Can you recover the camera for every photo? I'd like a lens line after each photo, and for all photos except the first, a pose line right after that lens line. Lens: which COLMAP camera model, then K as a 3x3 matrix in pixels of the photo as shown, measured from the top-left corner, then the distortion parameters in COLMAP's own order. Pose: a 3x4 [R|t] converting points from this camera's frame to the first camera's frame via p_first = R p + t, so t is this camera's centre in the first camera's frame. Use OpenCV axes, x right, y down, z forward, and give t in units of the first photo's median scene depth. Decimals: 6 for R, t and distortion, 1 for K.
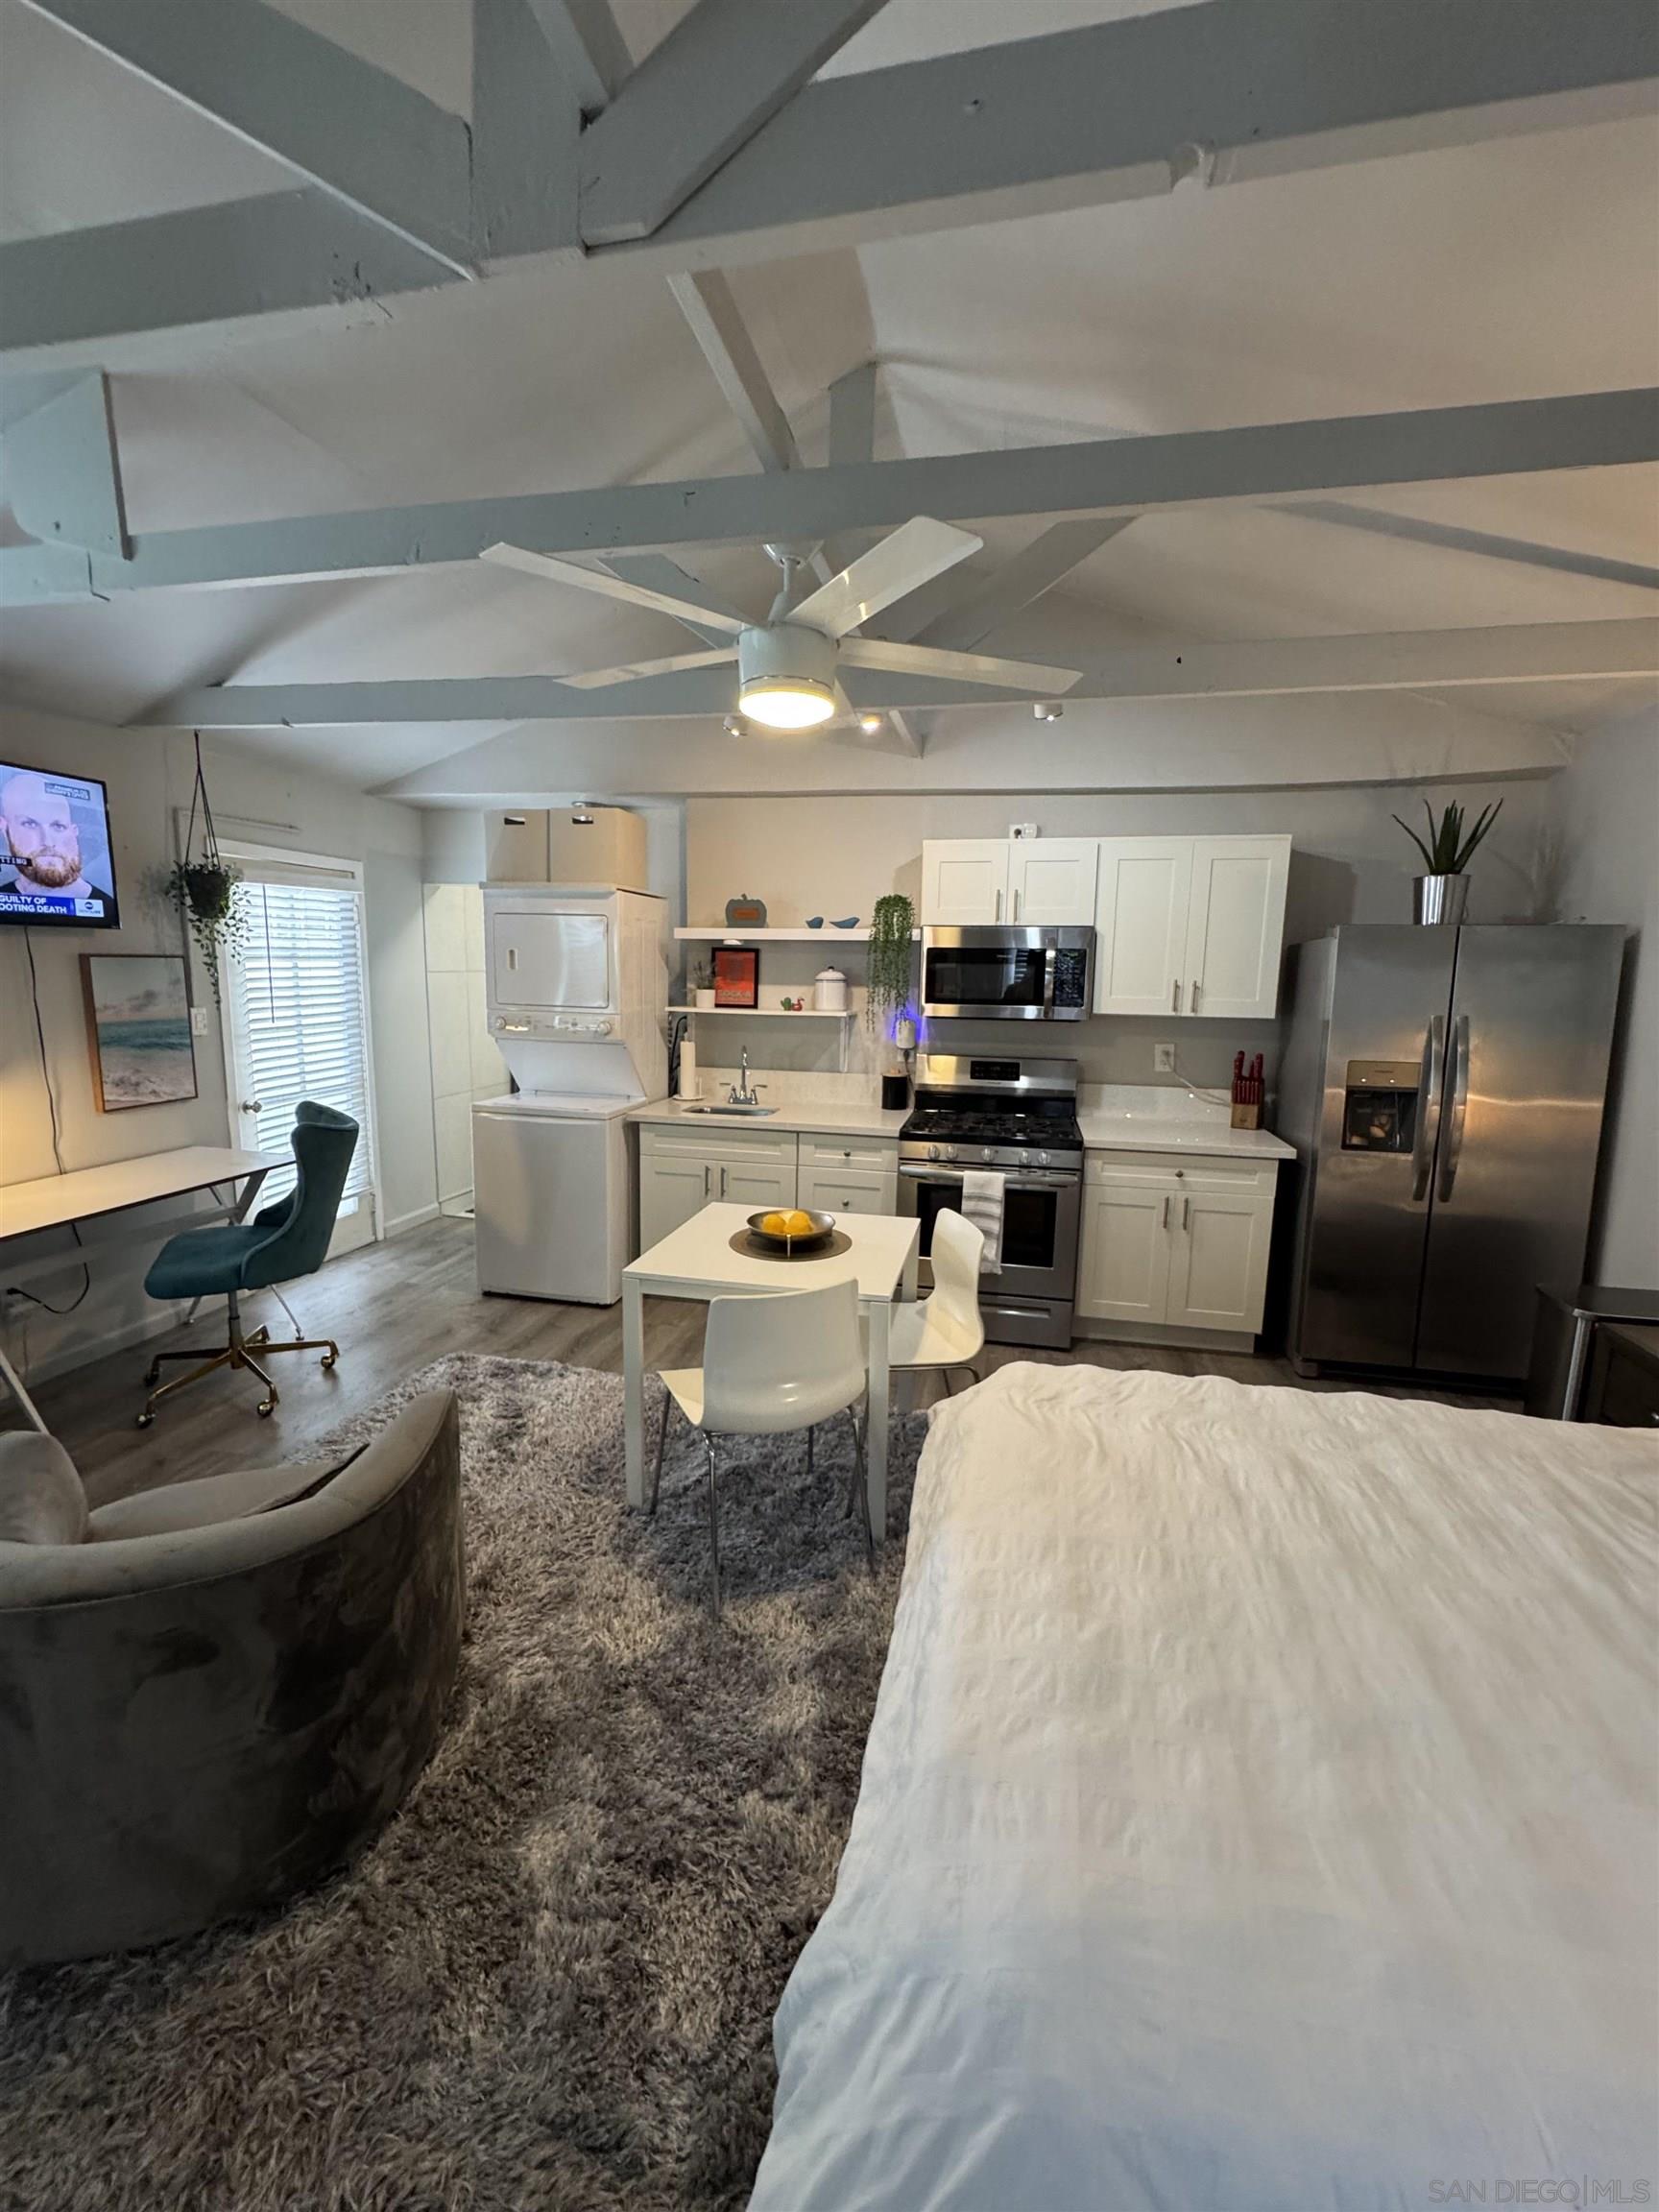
lens RADIAL K [[884.9, 0, 827.0], [0, 884.9, 1101.5], [0, 0, 1]] dist [-0.003191, 0.000385]
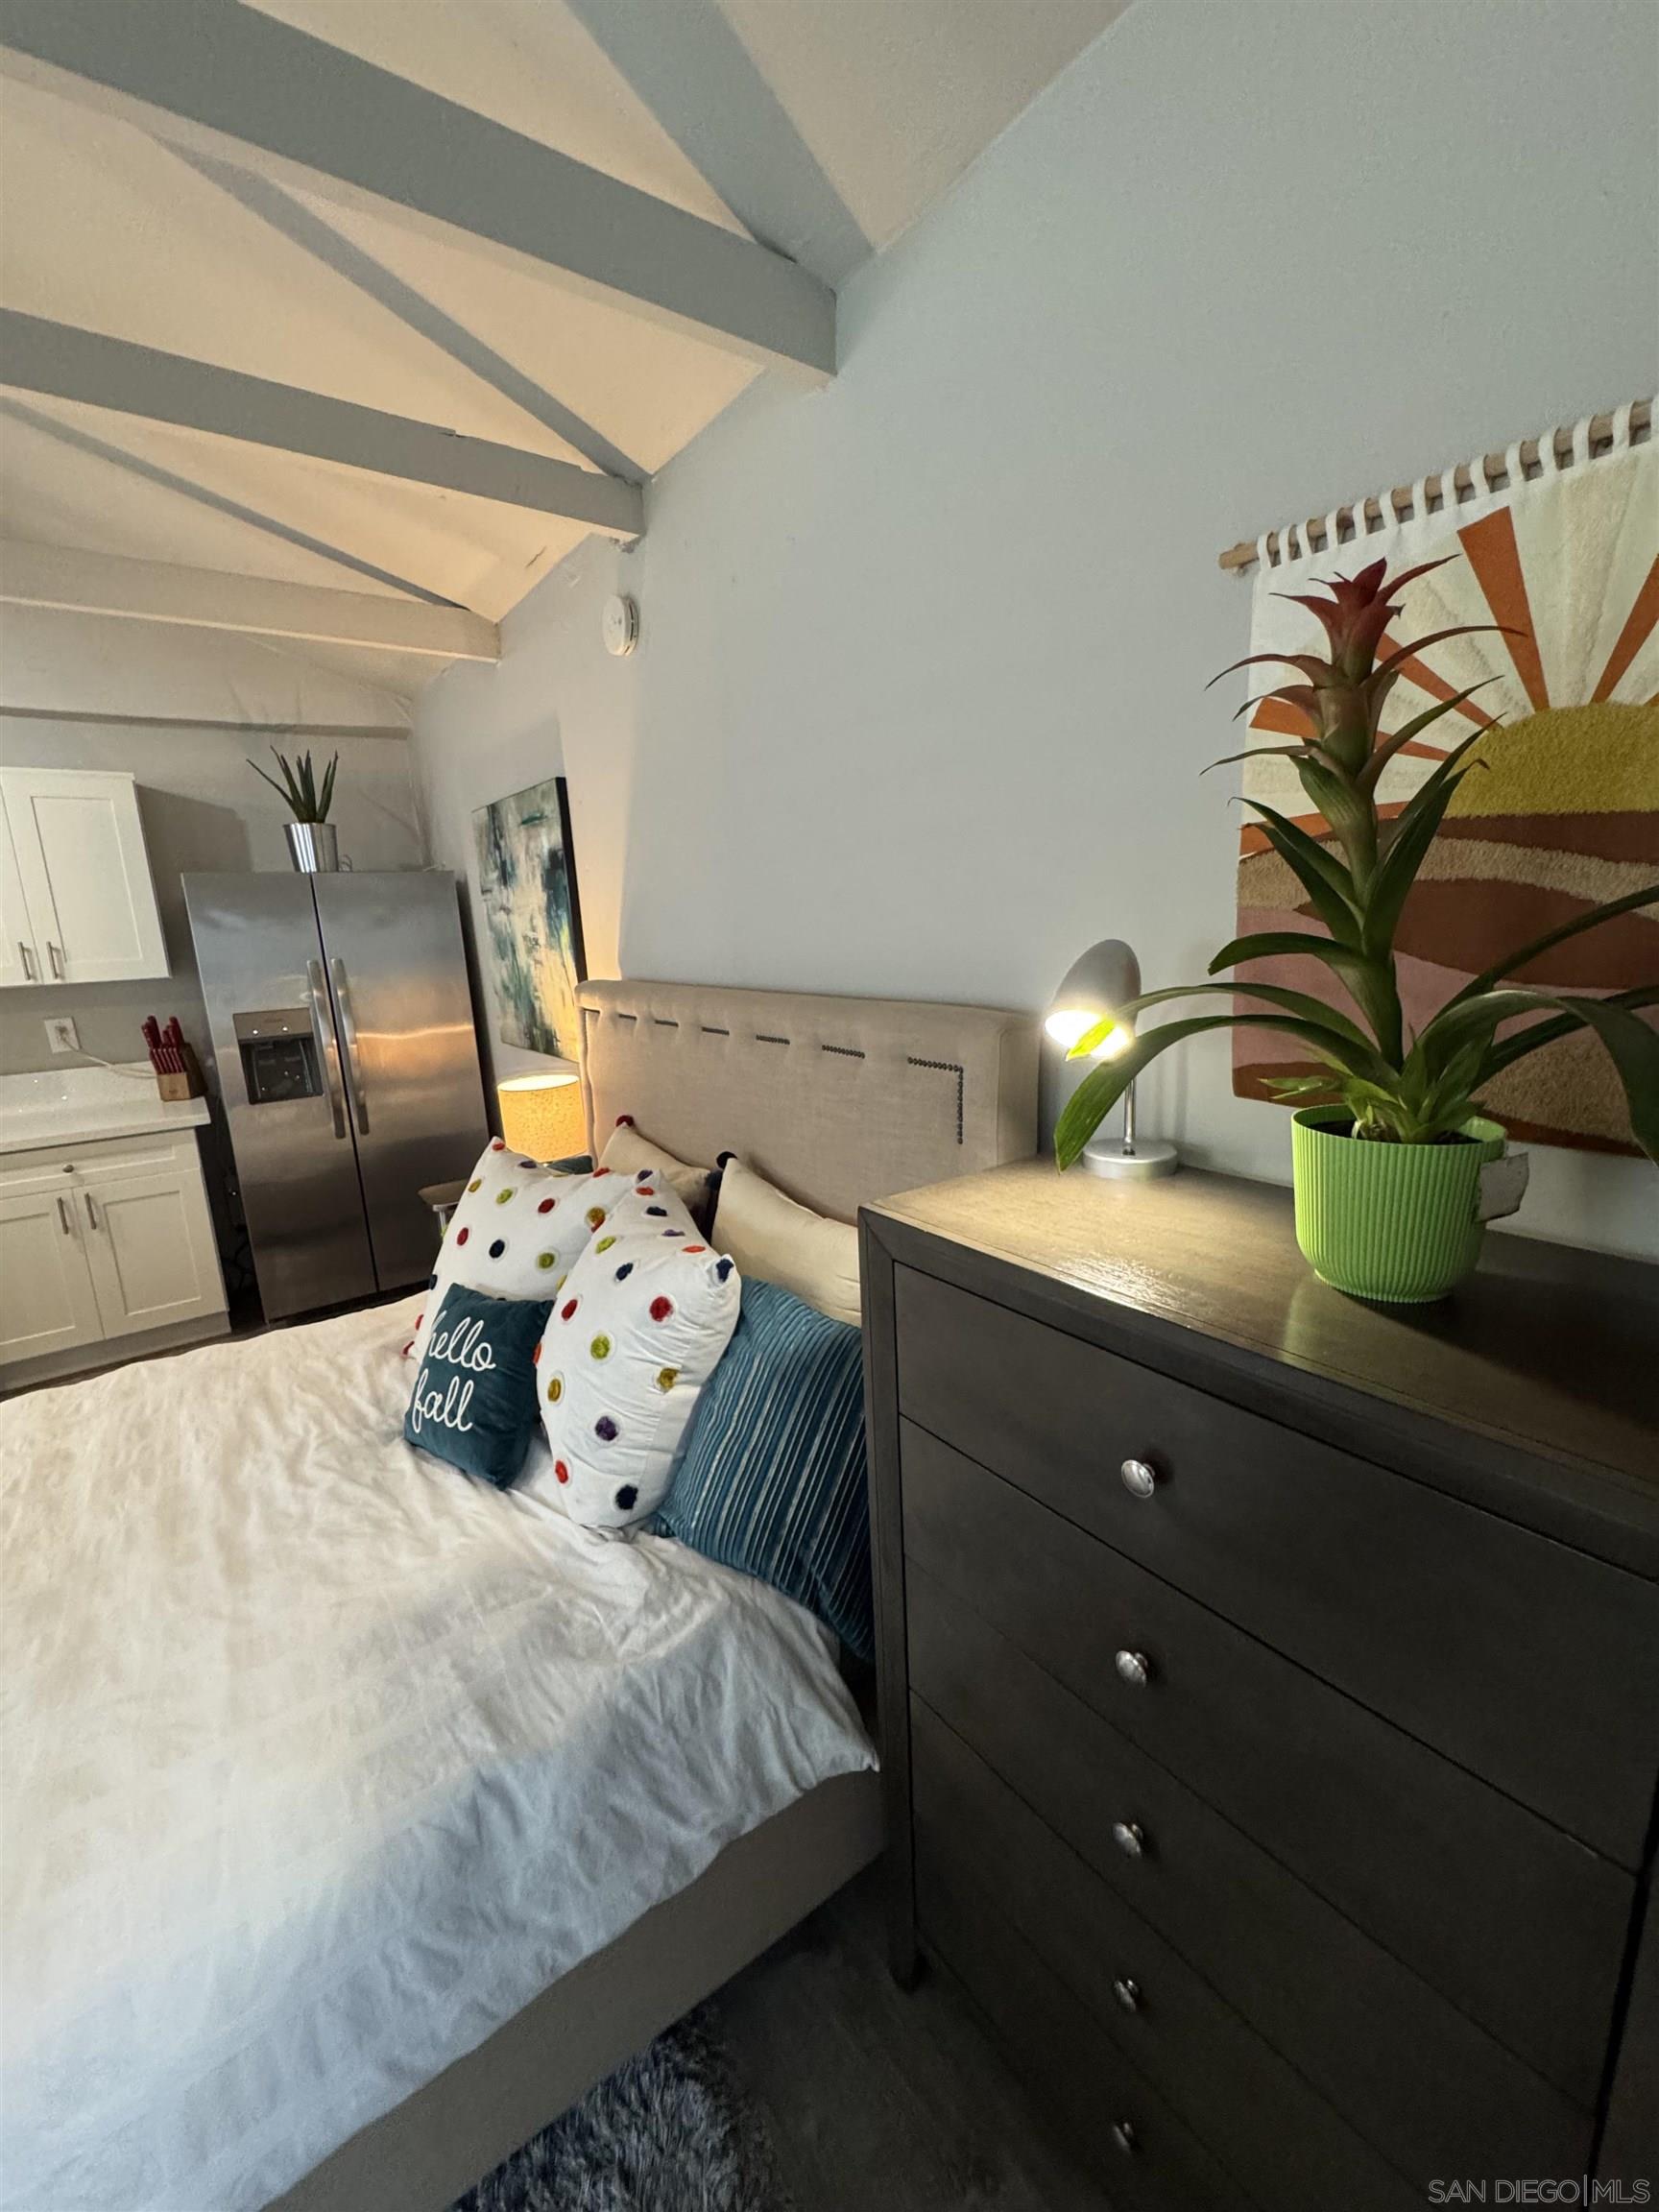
lens RADIAL K [[884.9, 0, 827.0], [0, 884.9, 1101.5], [0, 0, 1]] dist [-0.003191, 0.000385]
pose [[0.653350, -0.196626, 0.731076, 0.258005], [0.159570, 0.979755, 0.120904, 0.030984], [-0.740048, 0.037665, 0.671498, -0.118779]]
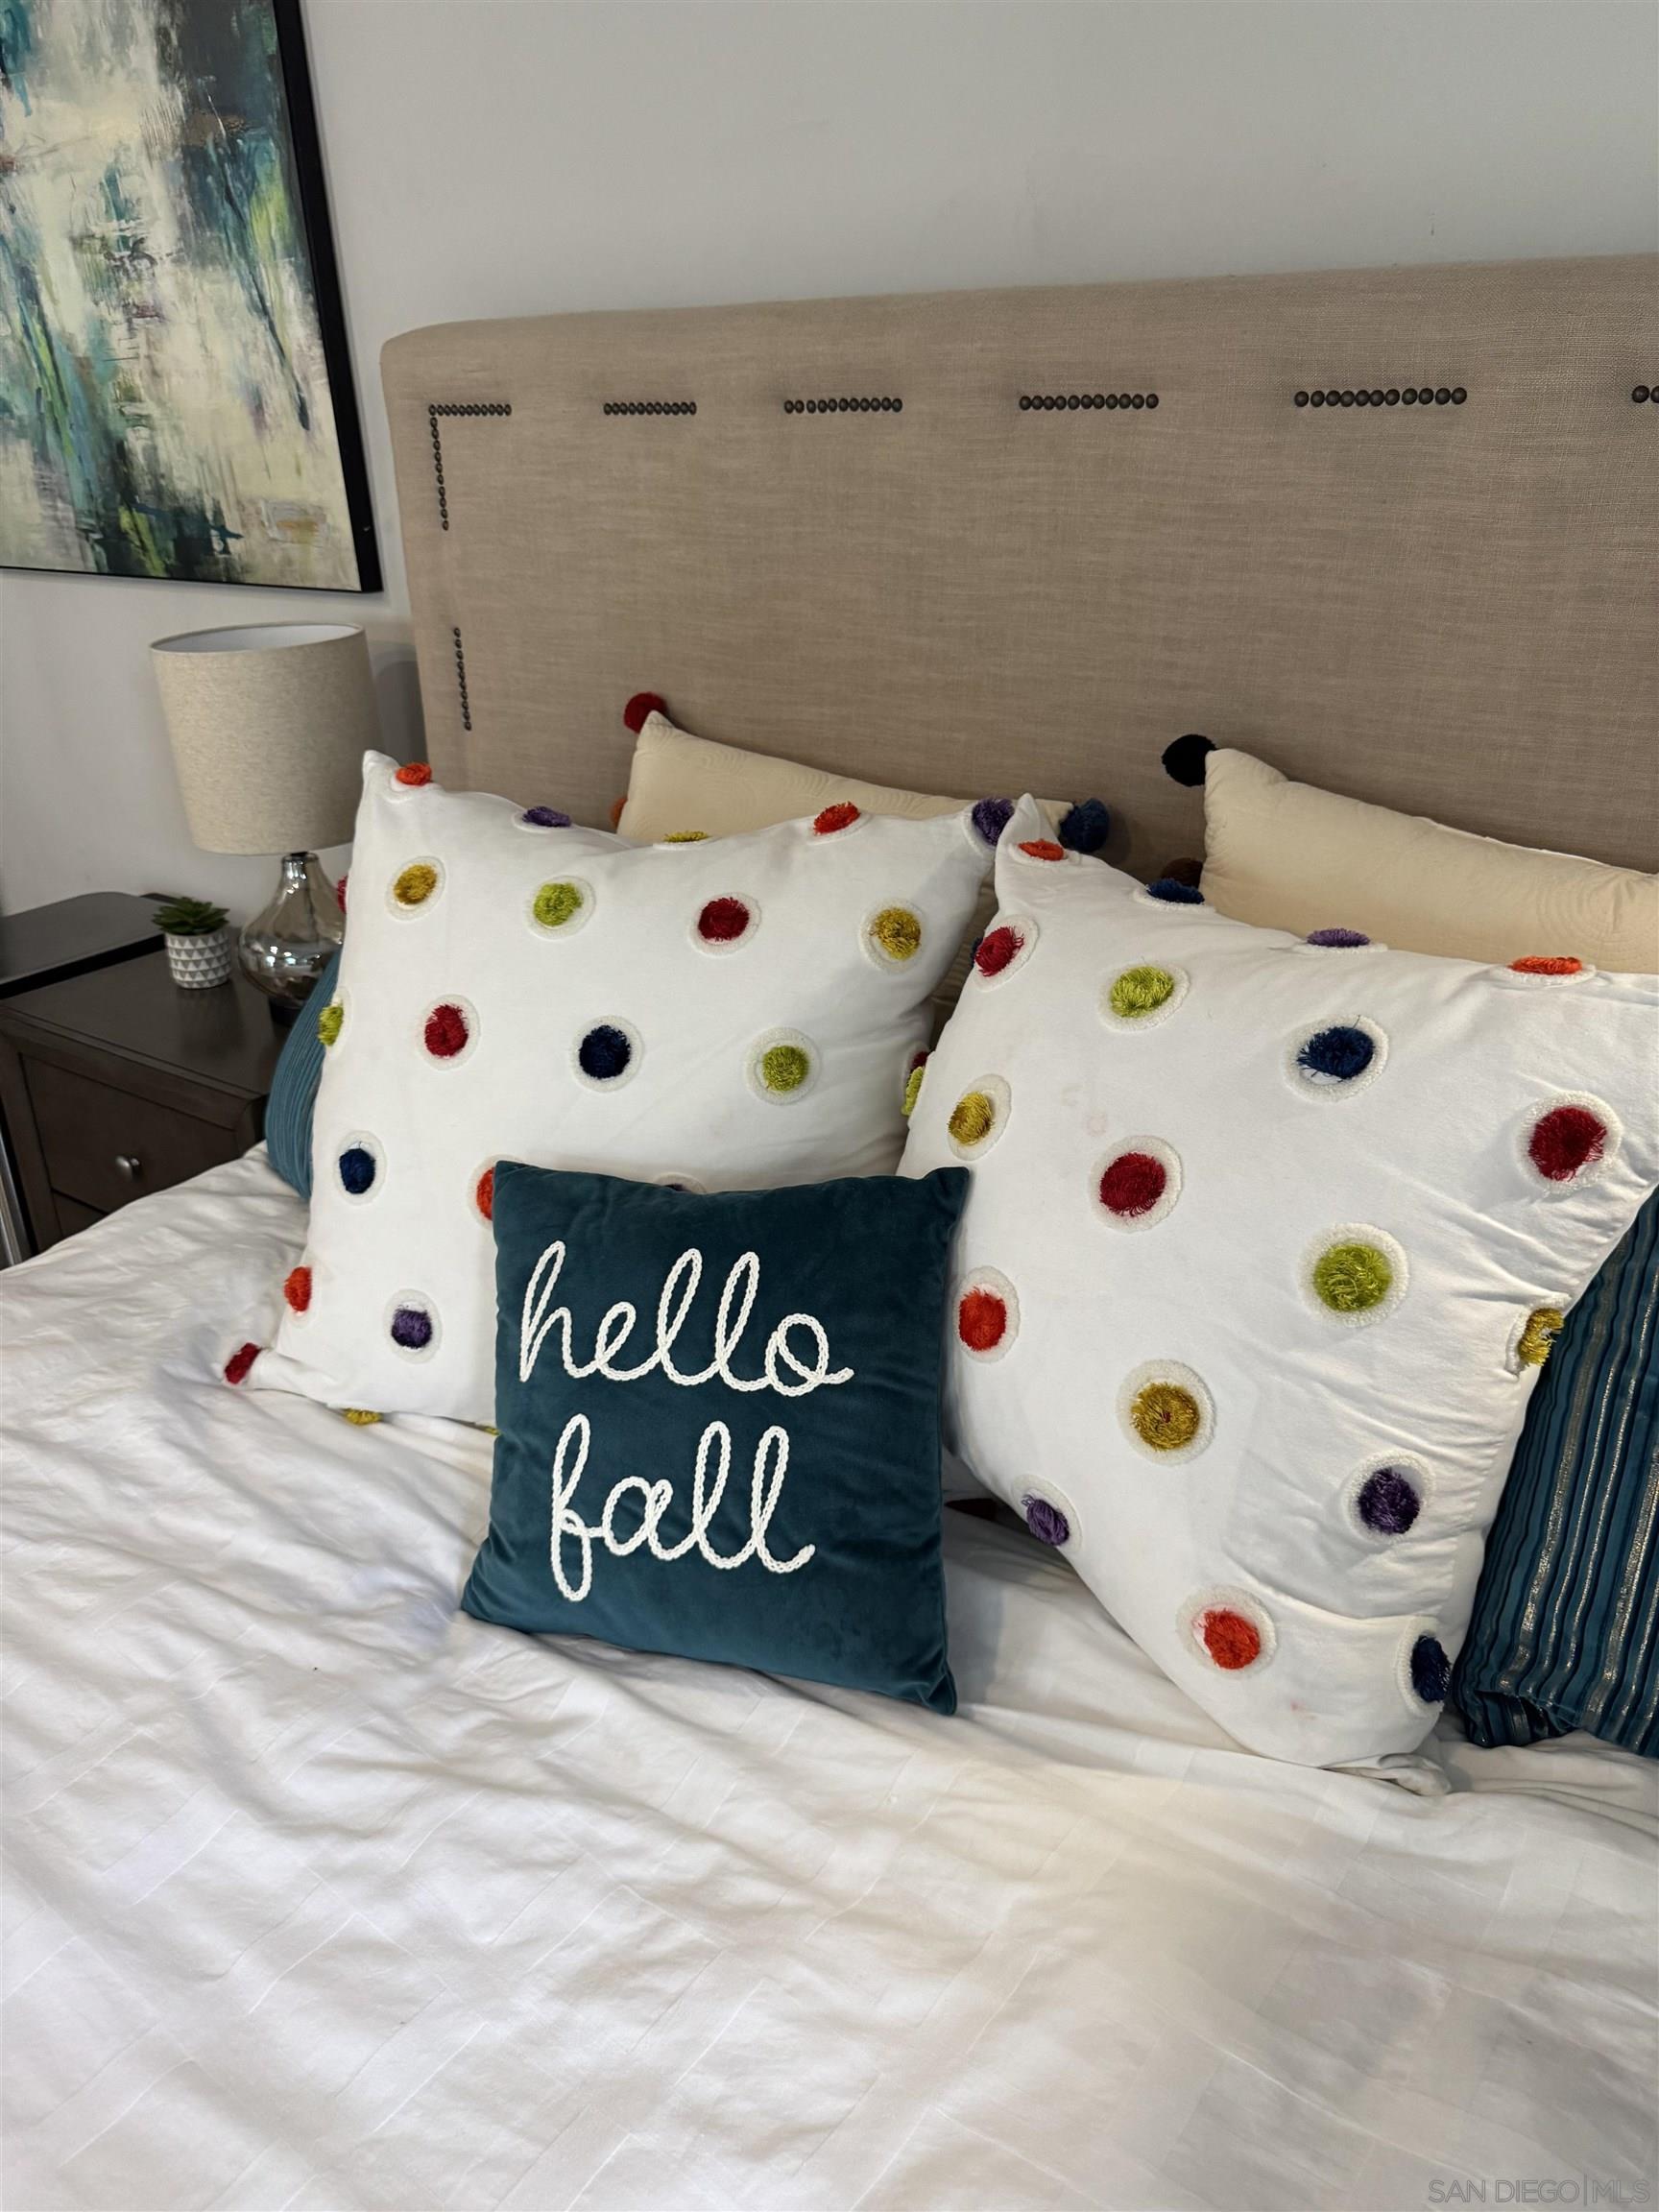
lens RADIAL K [[1582.7, 0, 825.3], [0, 1582.7, 1110.8], [0, 0, 1]] dist [0.074595, -0.109767]
pose [[0.388674, -0.396833, 0.831538, 0.241276], [0.157427, 0.917828, 0.364429, 0.047974], [-0.907827, -0.010737, 0.419208, 0.186012]]
